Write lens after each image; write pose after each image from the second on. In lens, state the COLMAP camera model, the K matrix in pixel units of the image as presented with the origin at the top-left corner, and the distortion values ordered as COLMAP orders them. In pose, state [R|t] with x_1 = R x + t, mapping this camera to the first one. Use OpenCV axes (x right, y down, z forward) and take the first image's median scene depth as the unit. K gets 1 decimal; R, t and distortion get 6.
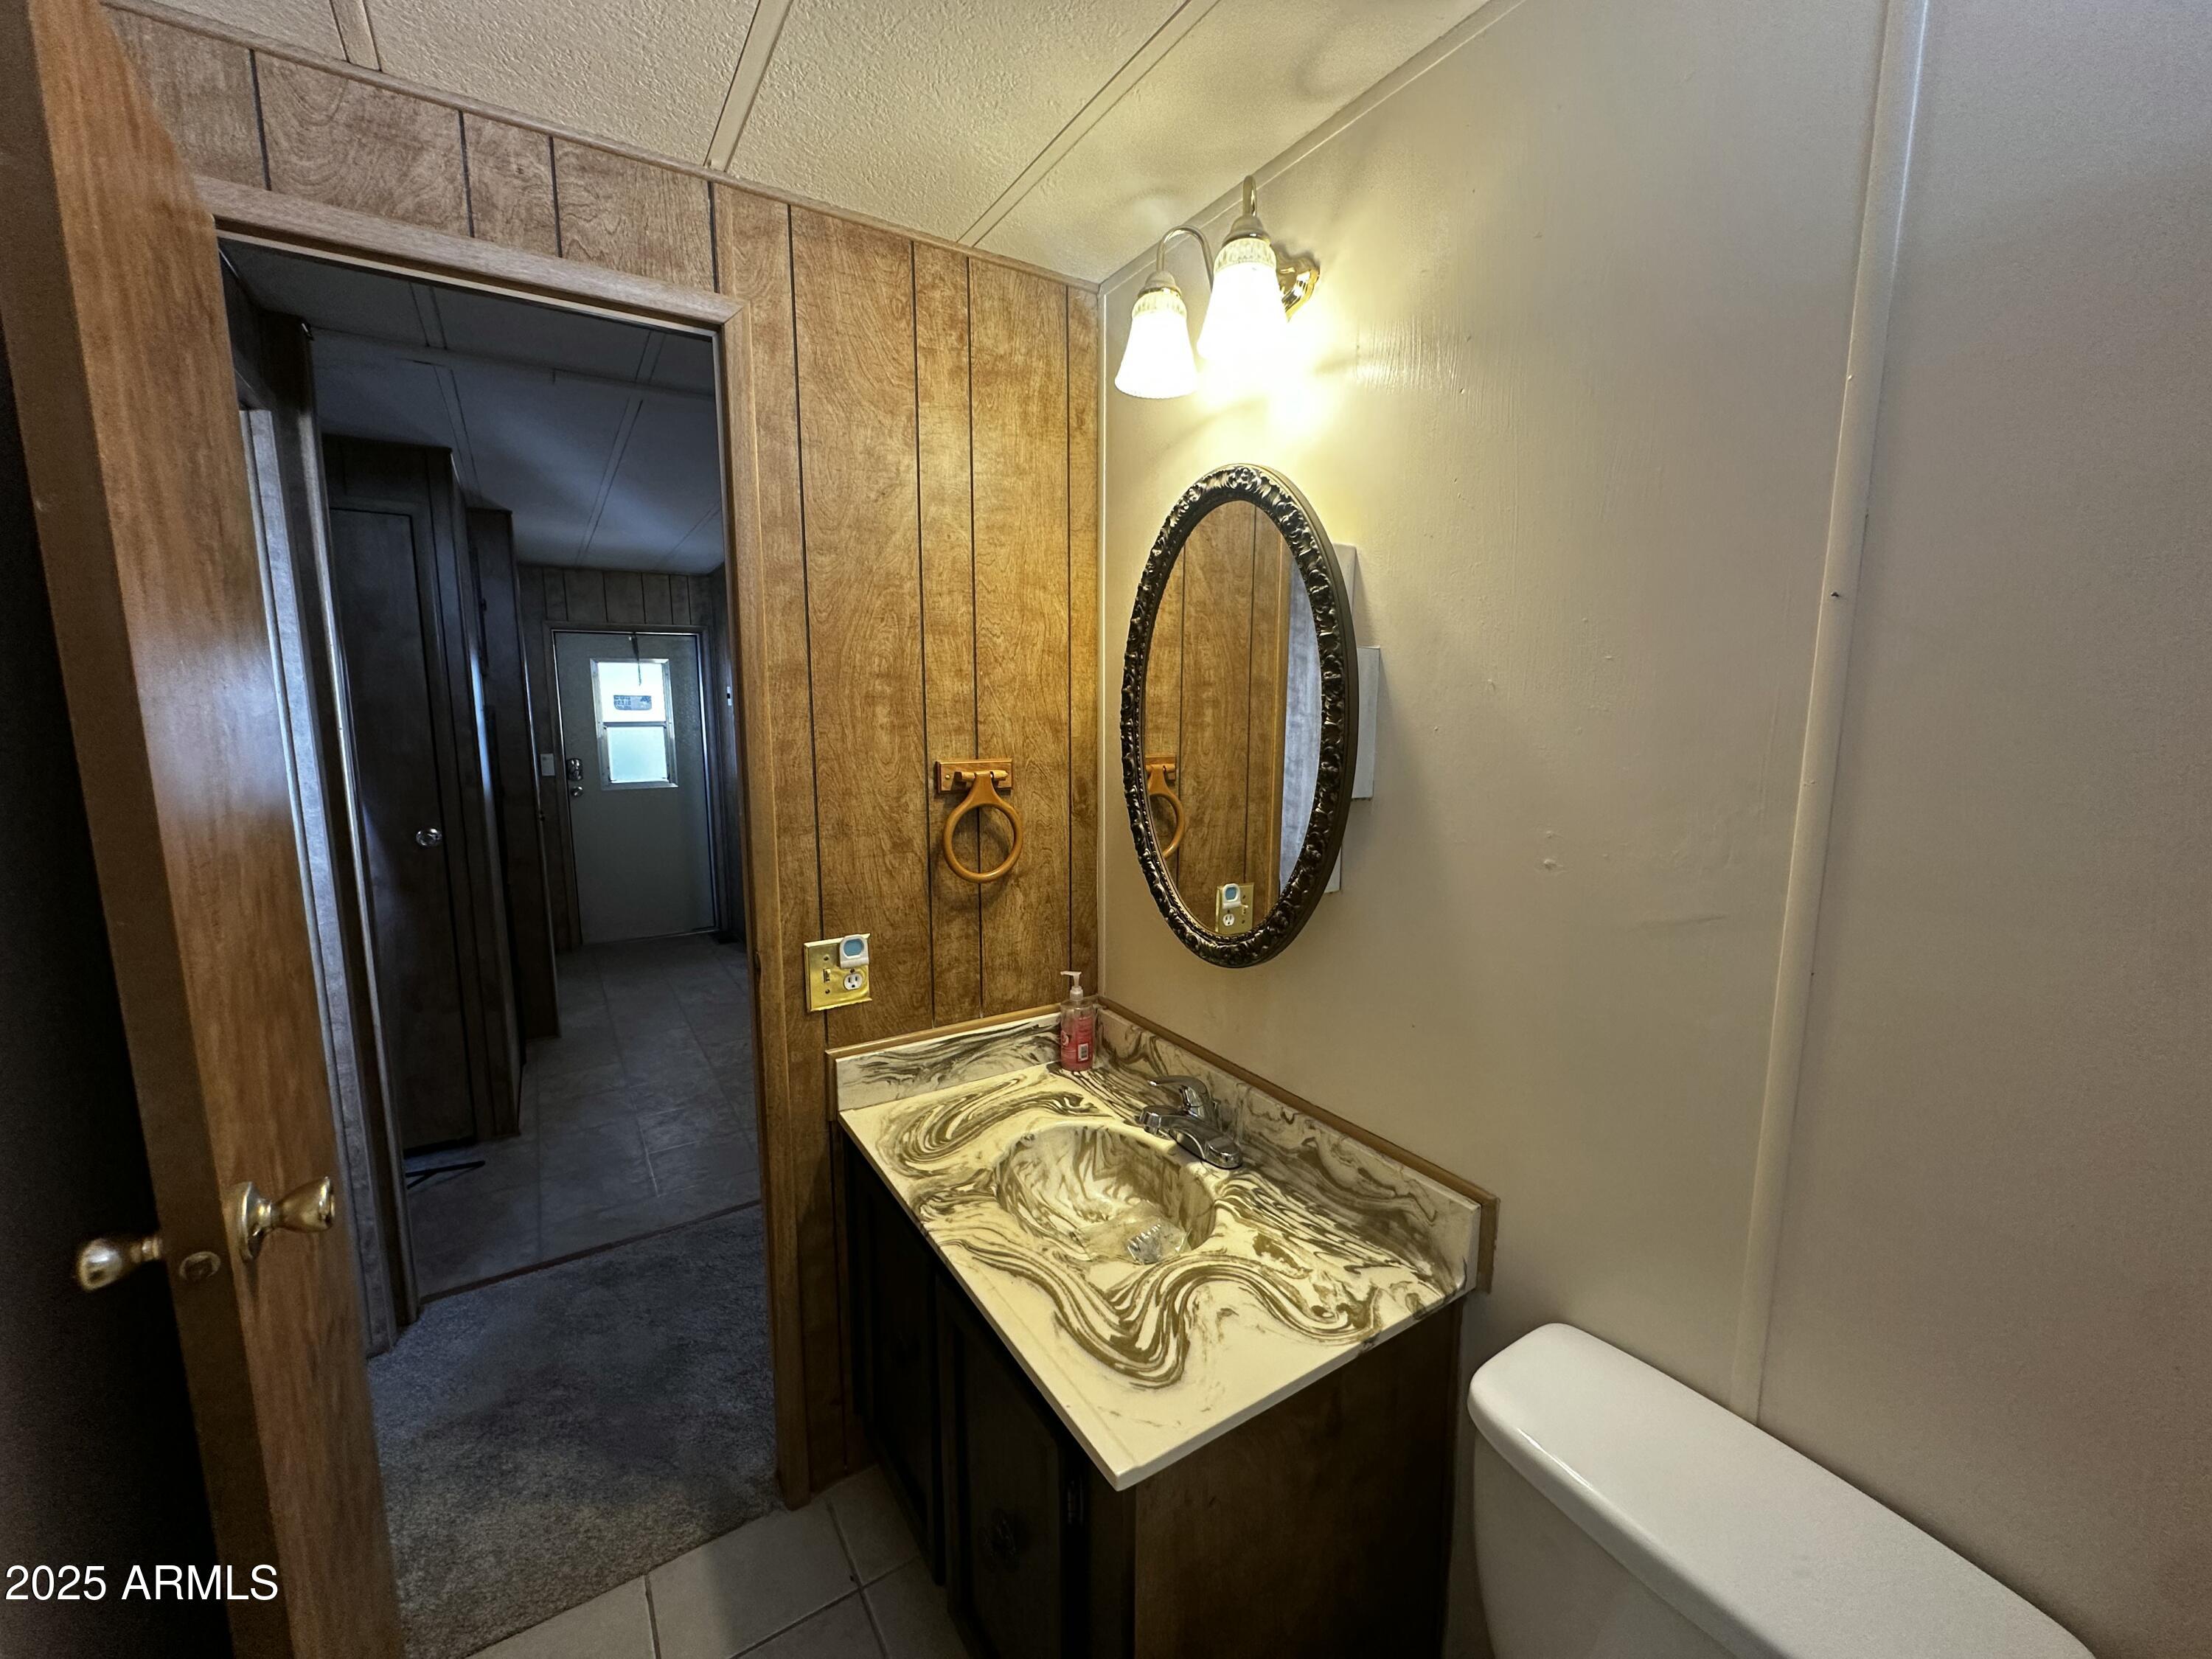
lens RADIAL K [[884.1, 0, 1099.0], [0, 884.1, 830.2], [0, 0, 1]] dist [0.001846, 0.000165]
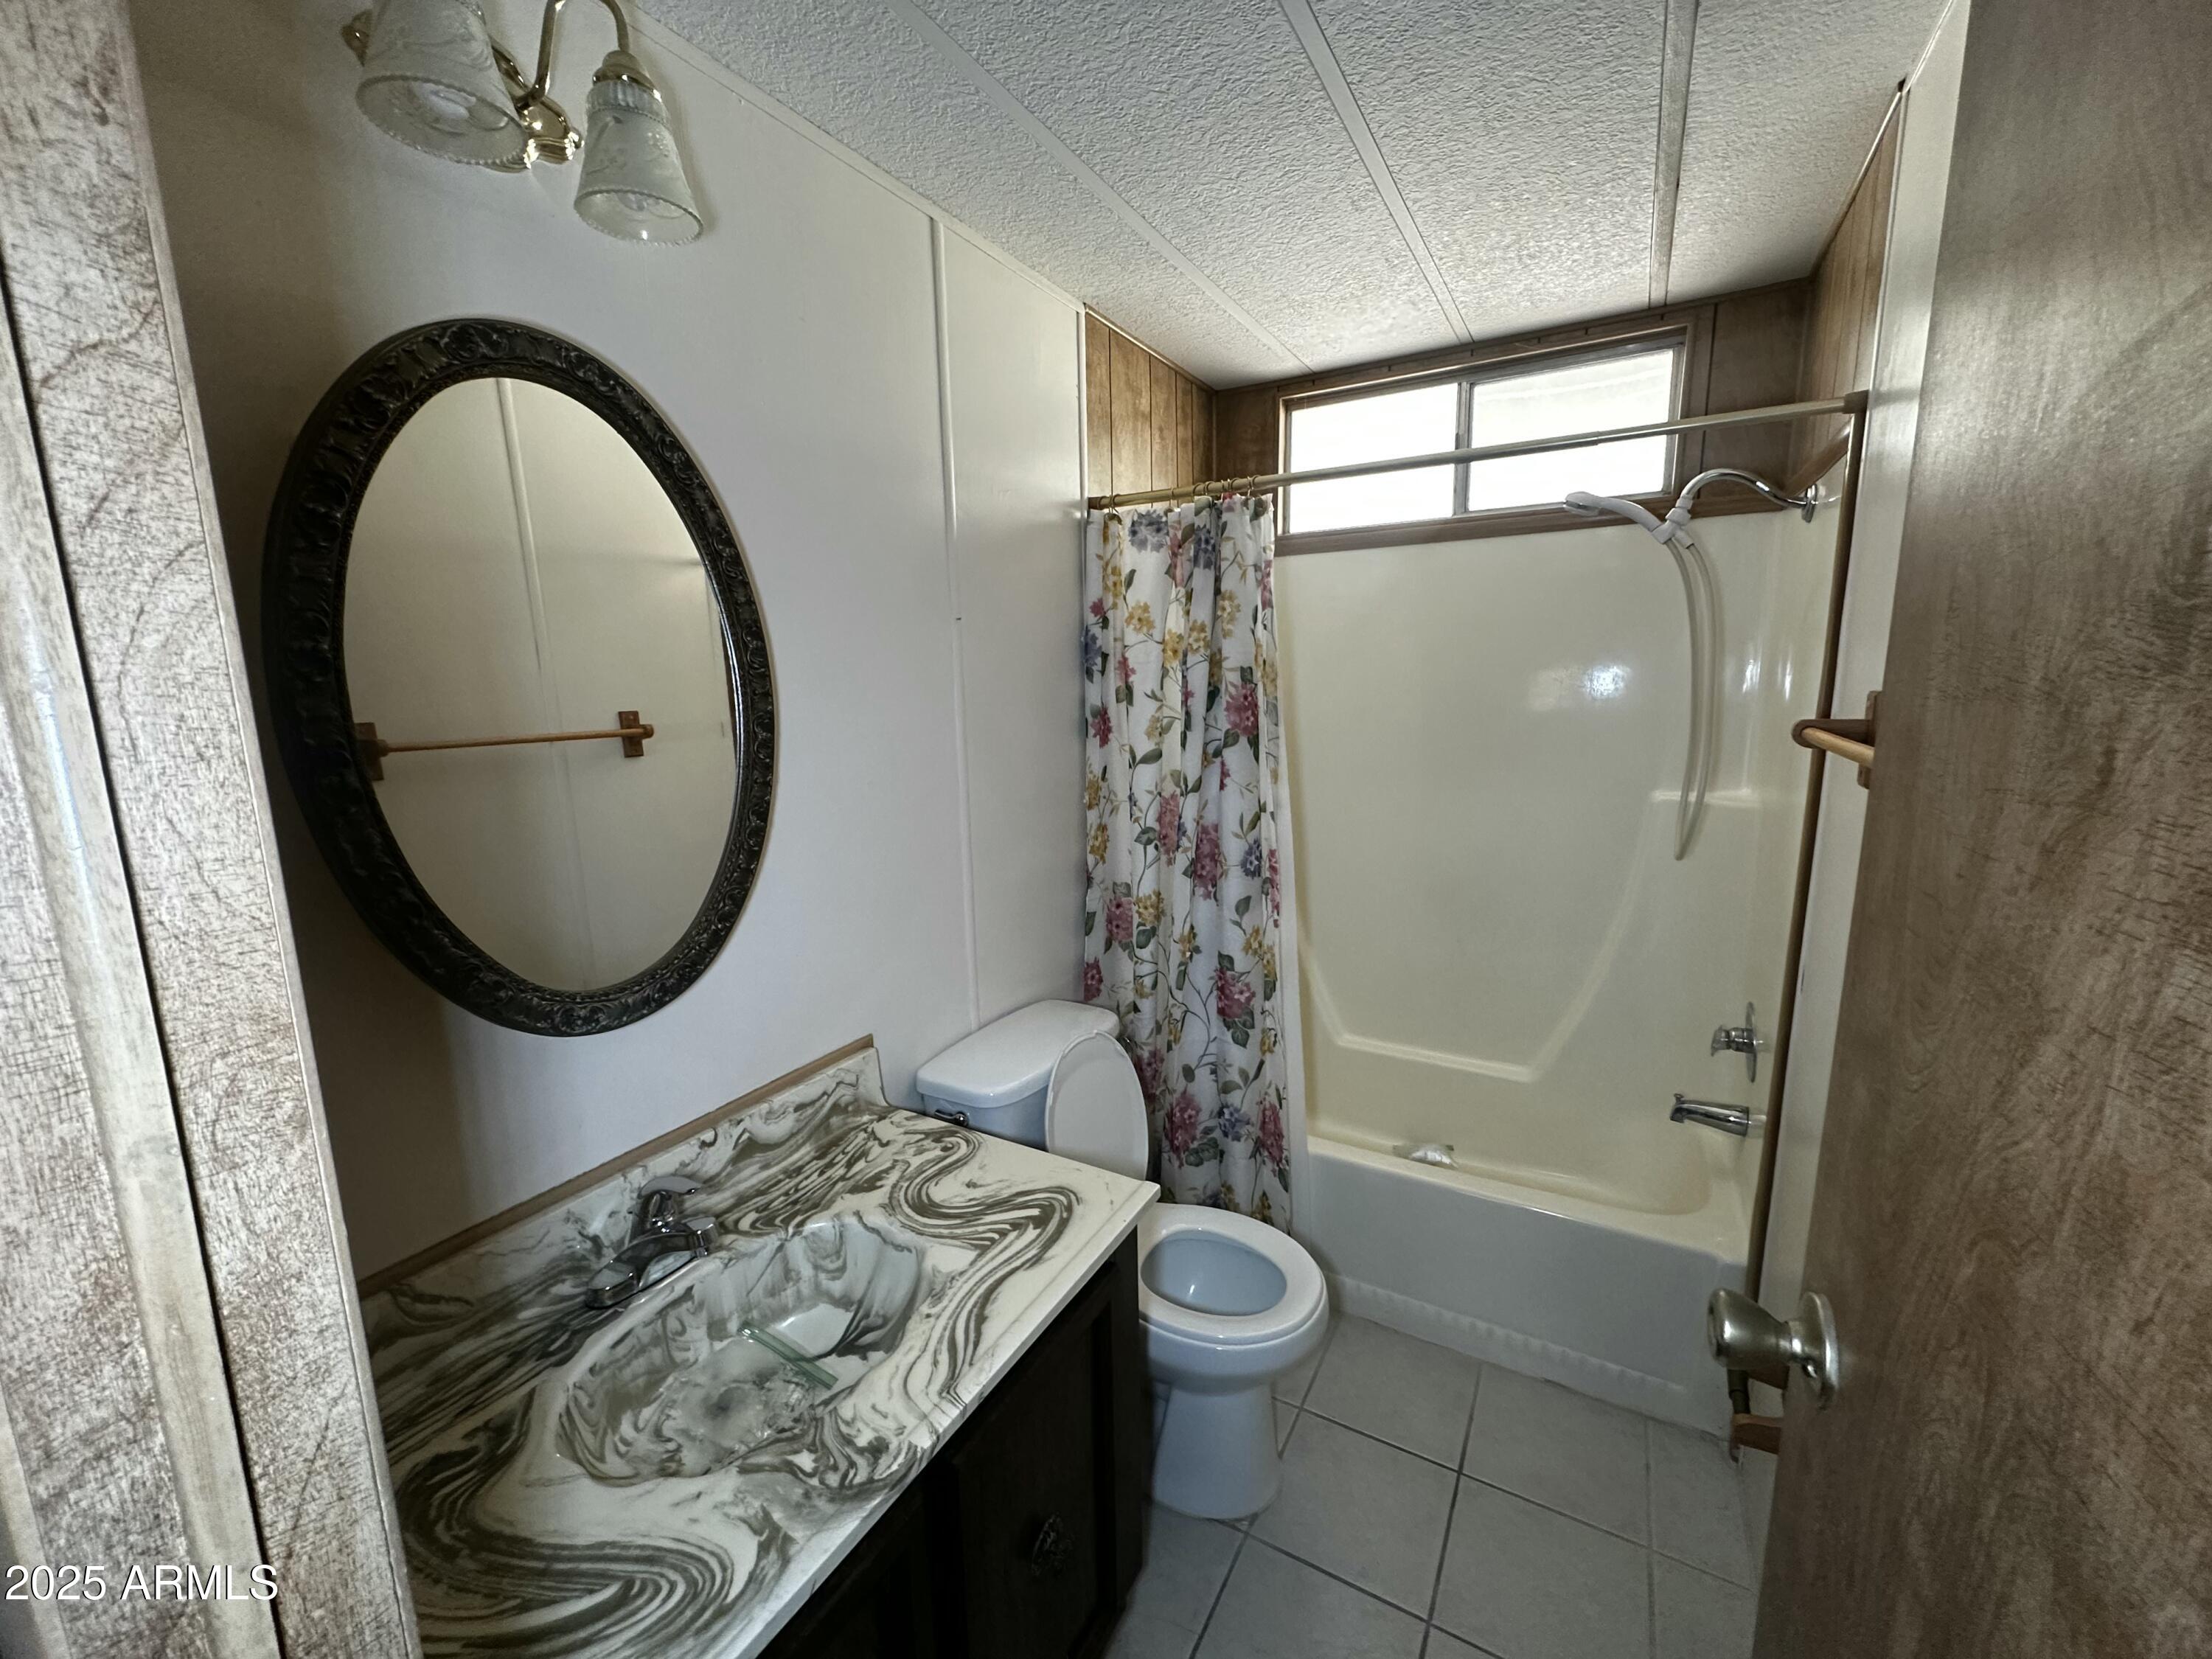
lens RADIAL K [[884.1, 0, 1100.5], [0, 884.1, 834.6], [0, 0, 1]] dist [0.001846, 0.000165]
pose [[-0.456256, -0.139596, 0.878831, -0.813522], [0.147597, 0.962066, 0.229444, -0.135102], [-0.877523, 0.234397, -0.418344, 1.104903]]
